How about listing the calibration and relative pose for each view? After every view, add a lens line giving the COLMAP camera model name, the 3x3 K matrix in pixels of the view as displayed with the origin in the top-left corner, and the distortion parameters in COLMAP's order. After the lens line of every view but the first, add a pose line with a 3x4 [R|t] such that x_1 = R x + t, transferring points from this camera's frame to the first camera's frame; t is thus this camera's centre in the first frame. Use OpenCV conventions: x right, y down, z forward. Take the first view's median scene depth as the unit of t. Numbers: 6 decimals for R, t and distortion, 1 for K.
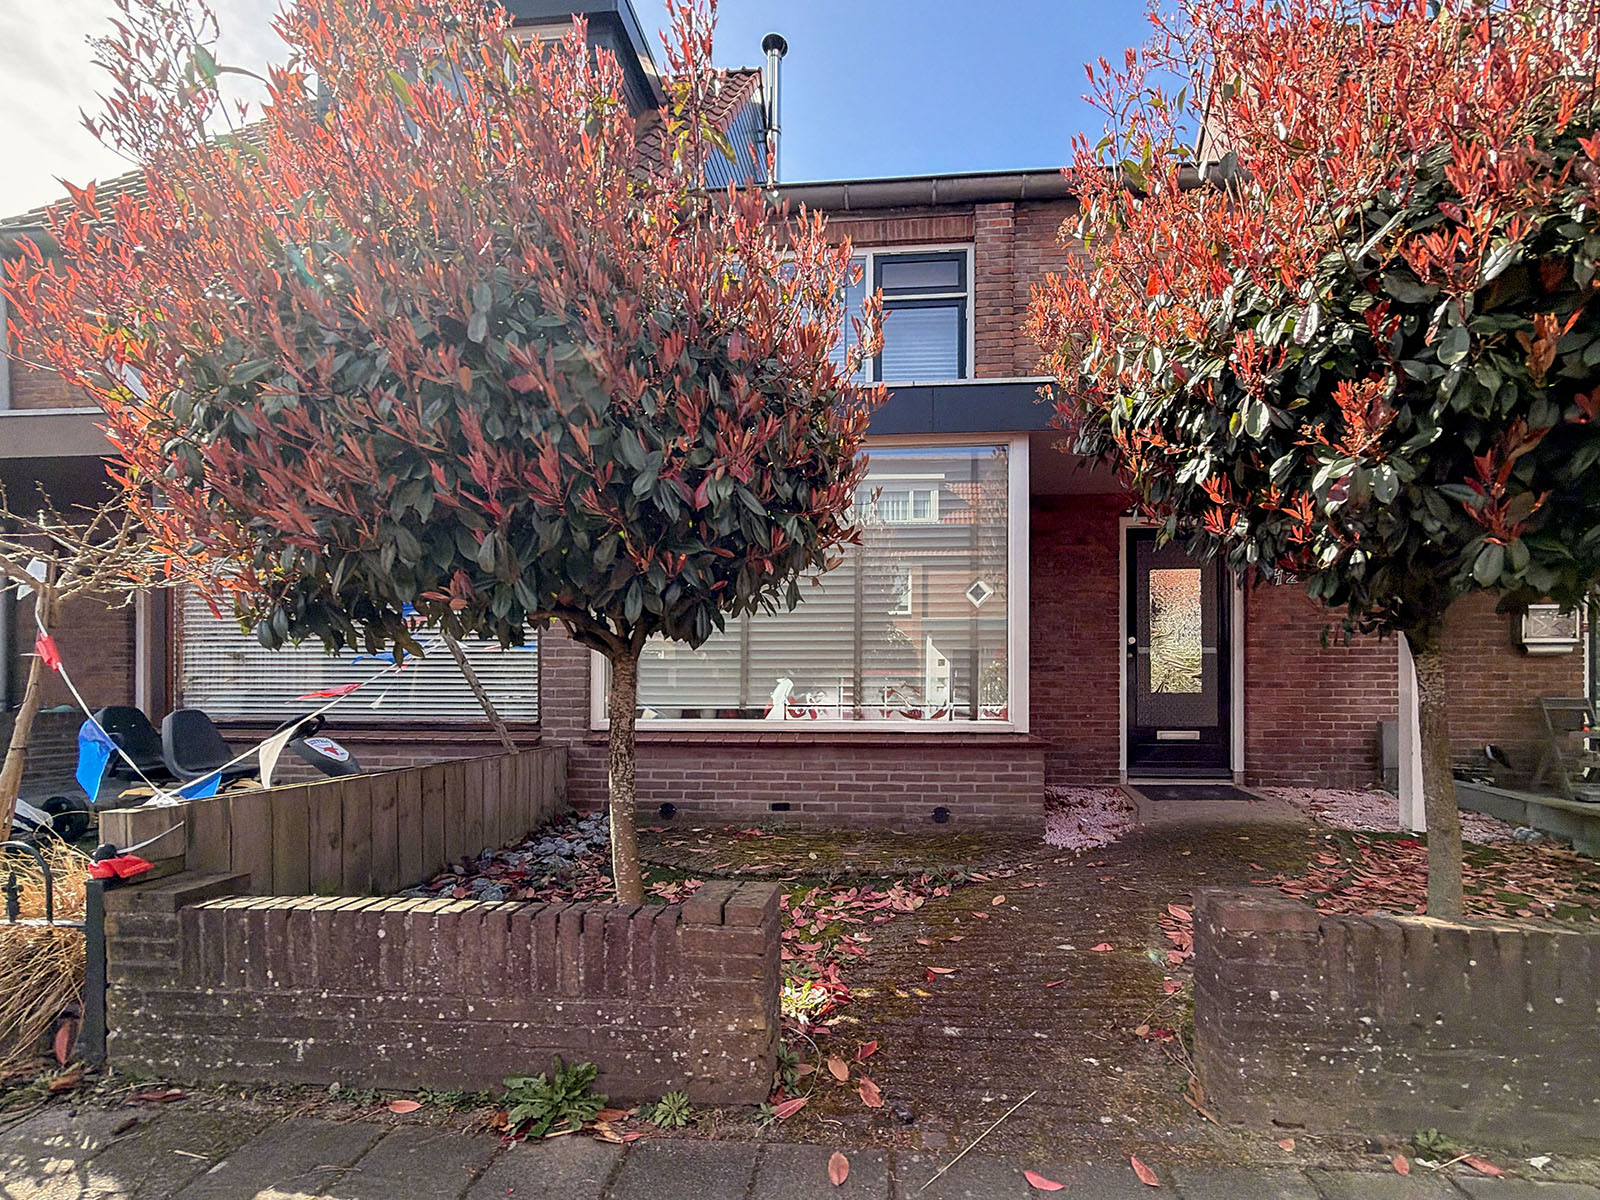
lens RADIAL K [[1091.0, 0, 800.0], [0, 1091.0, 600.0], [0, 0, 1]] dist [-0.001969, -0.000296]
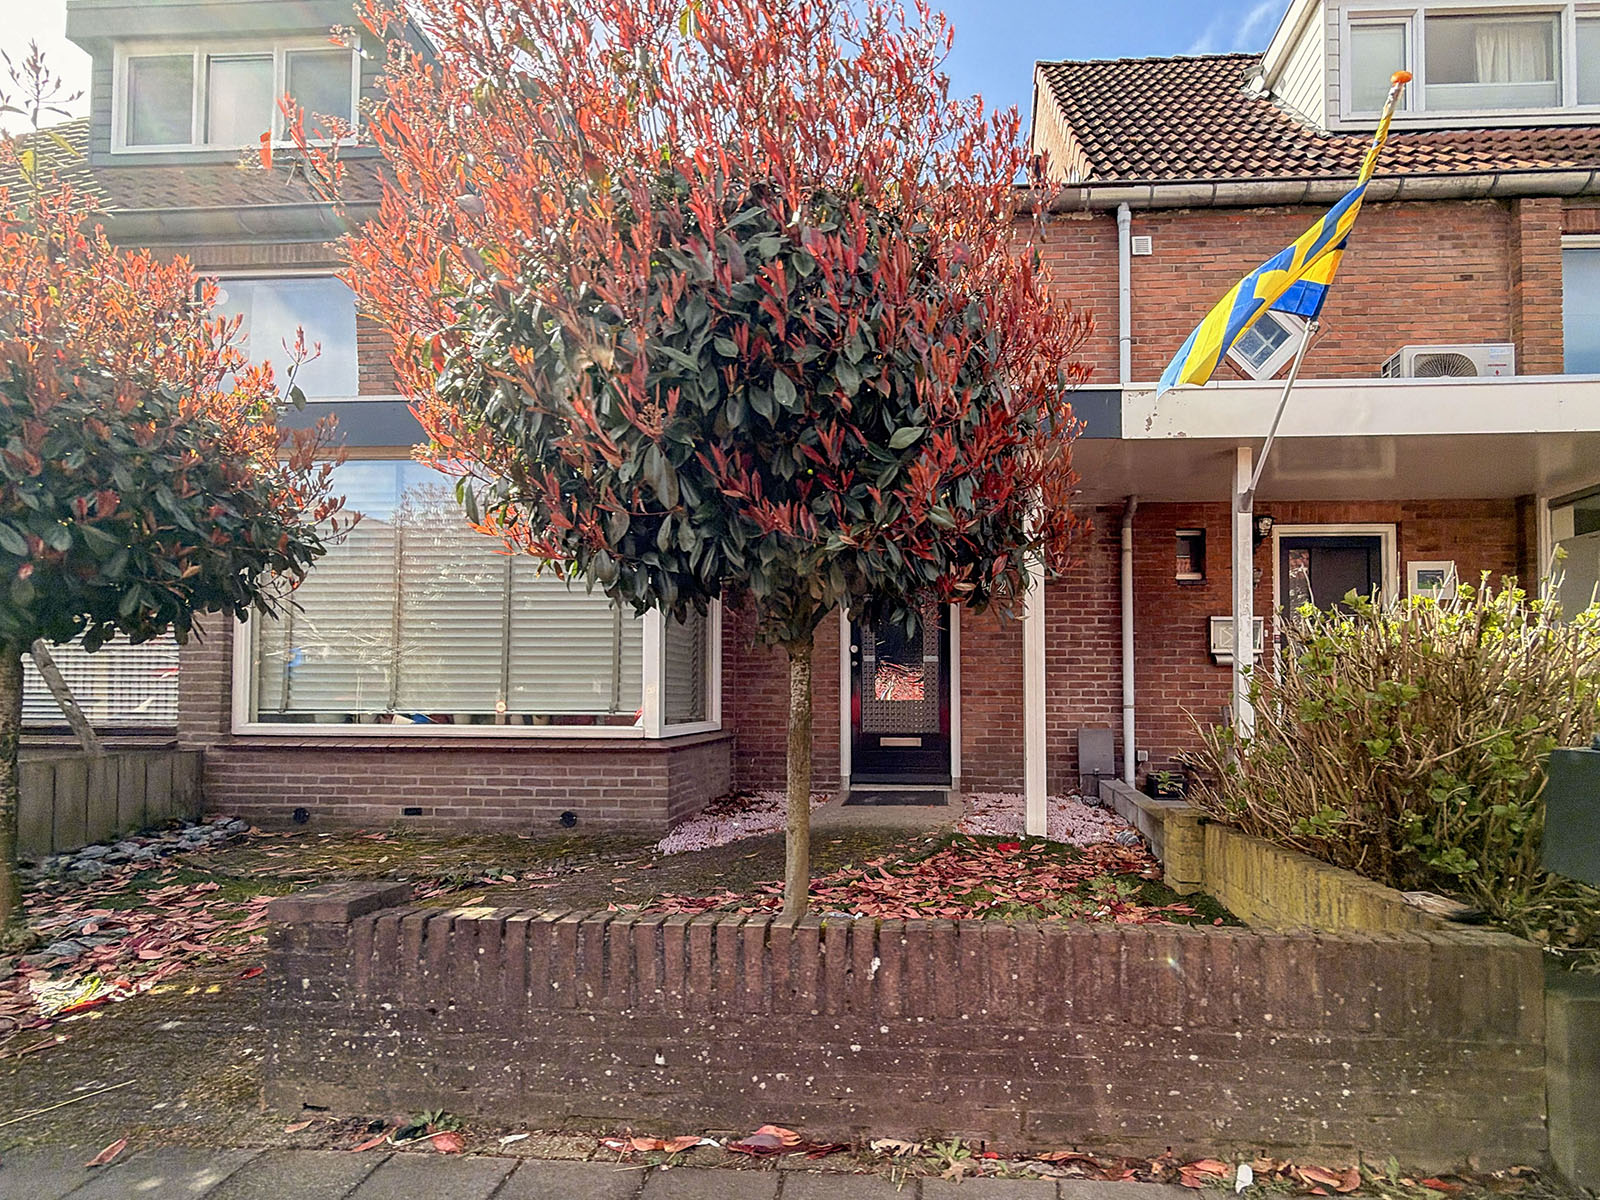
lens RADIAL K [[1091.0, 0, 800.0], [0, 1091.0, 600.0], [0, 0, 1]] dist [-0.001969, -0.000296]
pose [[0.998723, 0.008032, 0.049871, 0.235106], [-0.007637, 0.999938, -0.008103, 0.000134], [-0.049933, 0.007712, 0.998723, -0.018923]]
